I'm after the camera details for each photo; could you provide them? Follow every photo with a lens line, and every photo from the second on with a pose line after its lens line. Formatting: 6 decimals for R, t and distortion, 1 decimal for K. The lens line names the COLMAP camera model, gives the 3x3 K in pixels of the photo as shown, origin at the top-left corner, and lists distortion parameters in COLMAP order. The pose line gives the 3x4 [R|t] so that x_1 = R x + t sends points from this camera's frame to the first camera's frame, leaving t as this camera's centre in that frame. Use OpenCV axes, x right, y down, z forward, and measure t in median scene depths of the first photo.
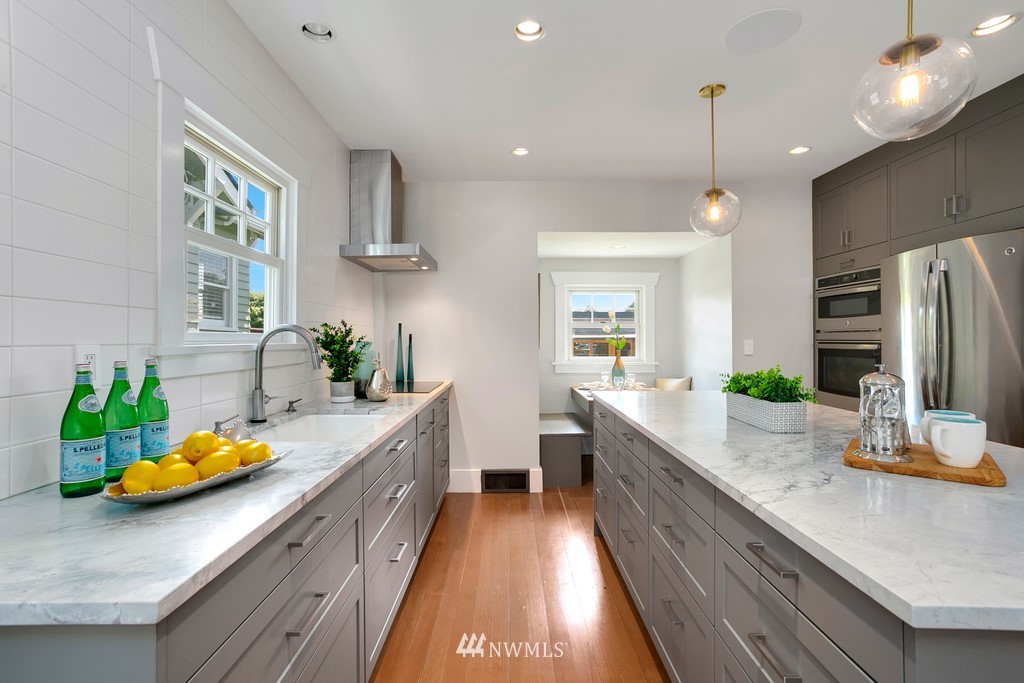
lens RADIAL K [[491.4, 0, 503.8], [0, 491.4, 340.9], [0, 0, 1]] dist [-0.031529, 0.028417]
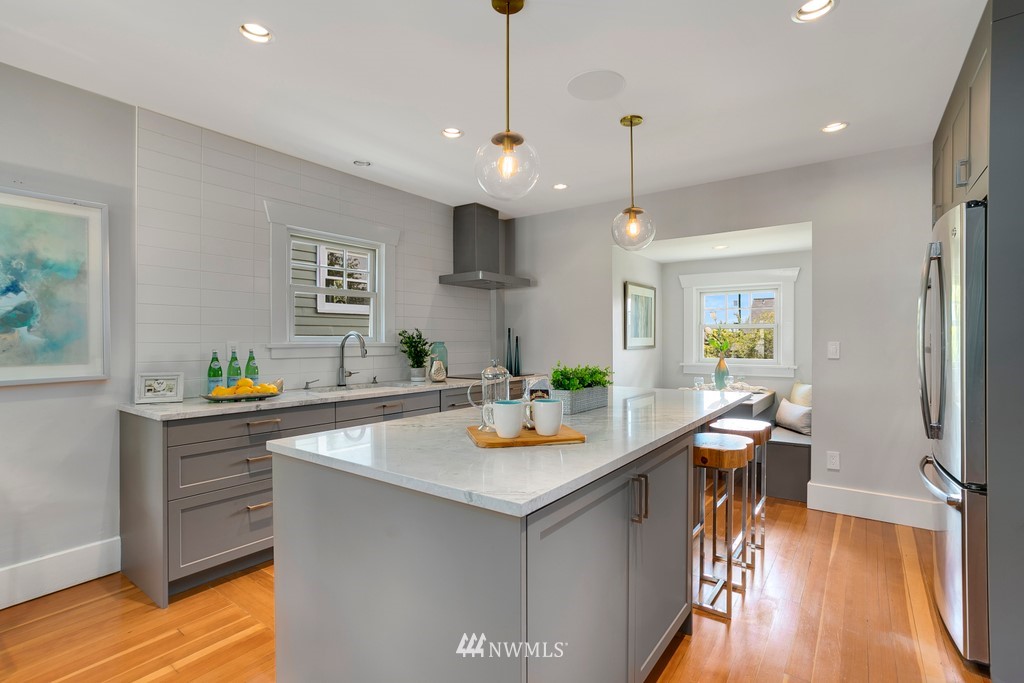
lens RADIAL K [[491.4, 0, 503.8], [0, 491.4, 340.9], [0, 0, 1]] dist [-0.031529, 0.028417]
pose [[0.815332, 0.000638, -0.578993, 0.619266], [-0.002681, 0.999993, -0.002674, 0.001416], [0.578987, 0.003732, 0.815328, -0.077715]]
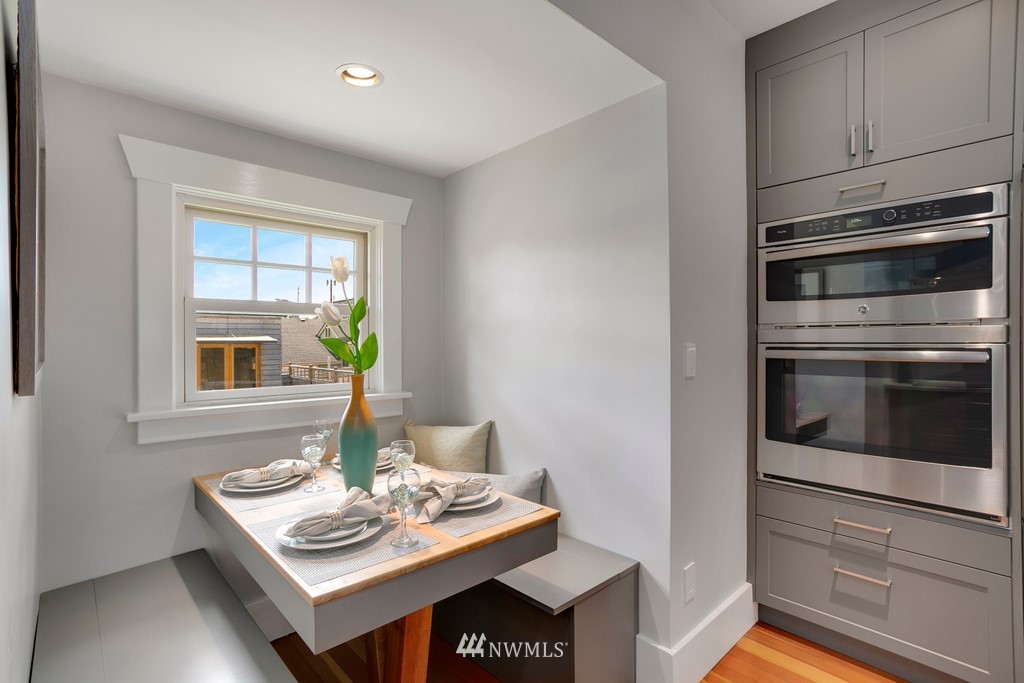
lens RADIAL K [[491.4, 0, 503.8], [0, 491.4, 340.9], [0, 0, 1]] dist [-0.031529, 0.028417]
pose [[0.726815, -0.002311, 0.686829, 0.092779], [0.007286, 0.999964, -0.004346, -0.004042], [-0.686795, 0.008163, 0.726806, 0.936307]]
